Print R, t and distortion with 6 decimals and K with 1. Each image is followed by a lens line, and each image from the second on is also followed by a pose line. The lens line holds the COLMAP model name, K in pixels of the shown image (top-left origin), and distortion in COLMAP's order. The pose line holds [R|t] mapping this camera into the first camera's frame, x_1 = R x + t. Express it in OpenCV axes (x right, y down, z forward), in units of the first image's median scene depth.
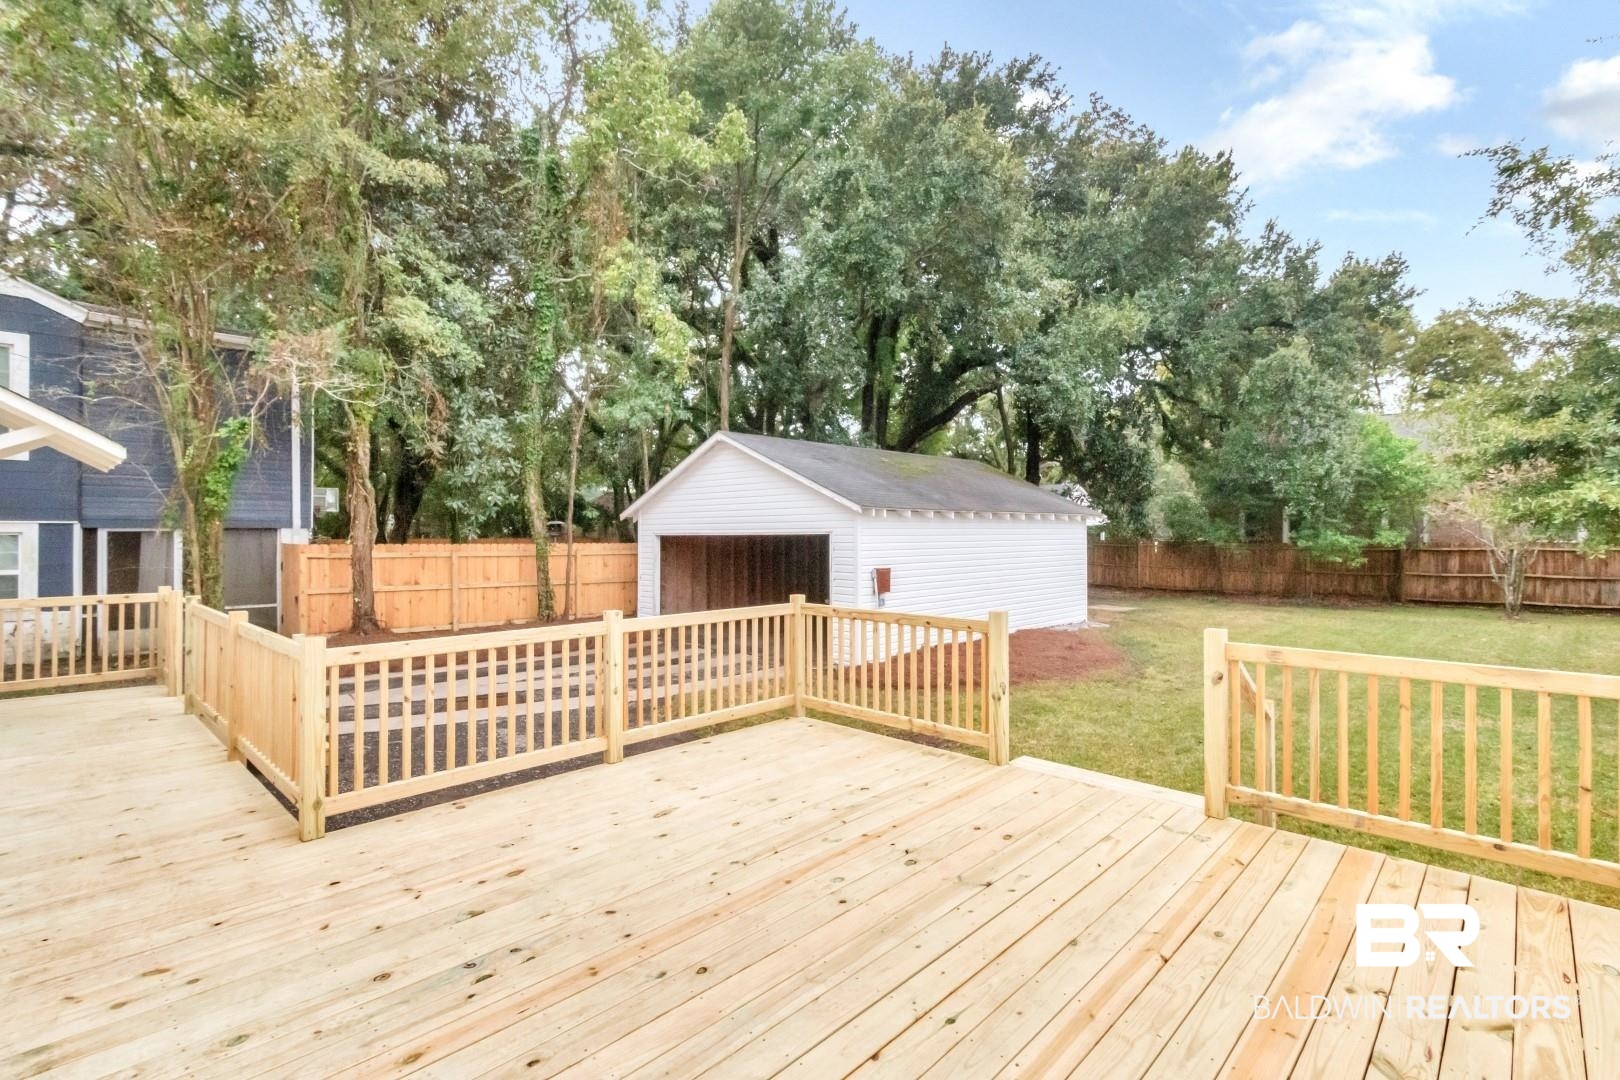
lens RADIAL K [[736.7, 0, 810.6], [0, 736.7, 514.7], [0, 0, 1]] dist [-0.000478, -0.000186]
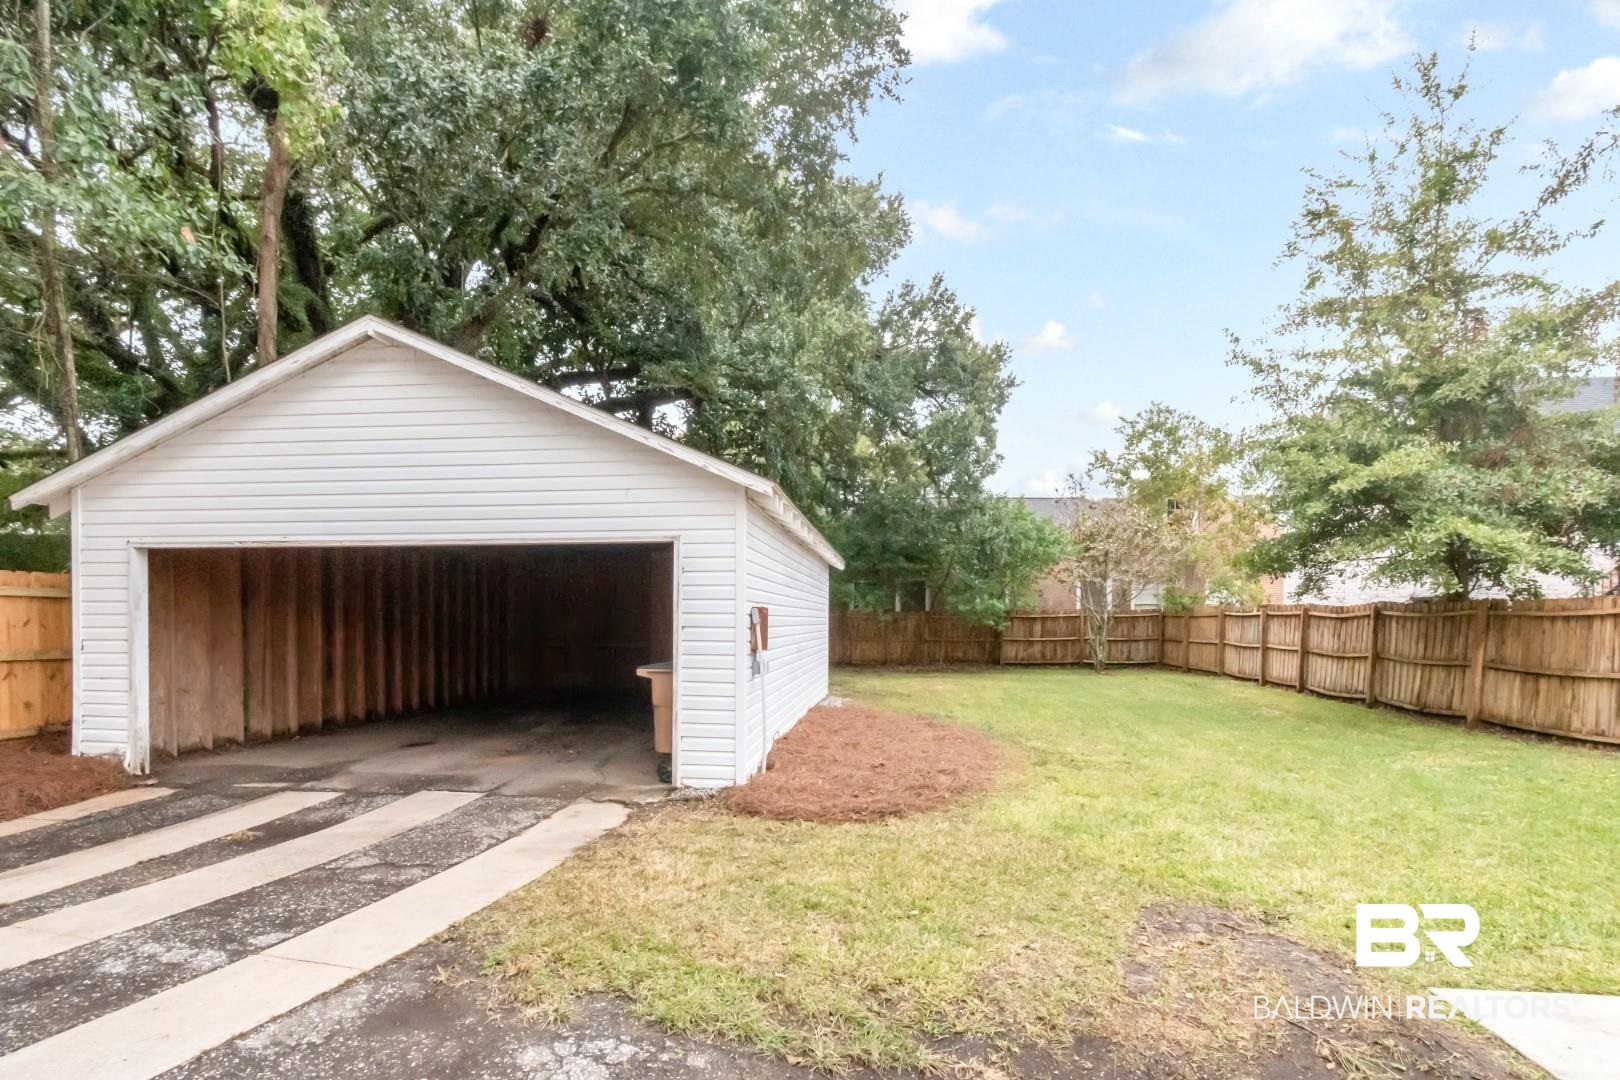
lens RADIAL K [[767.4, 0, 808.6], [0, 767.4, 622.4], [0, 0, 1]] dist [-0.000316, -0.000081]
pose [[0.795875, 0.001071, 0.605460, -0.143540], [-0.016170, 0.999679, 0.019487, 0.047887], [-0.605245, -0.025300, 0.795637, 0.346220]]
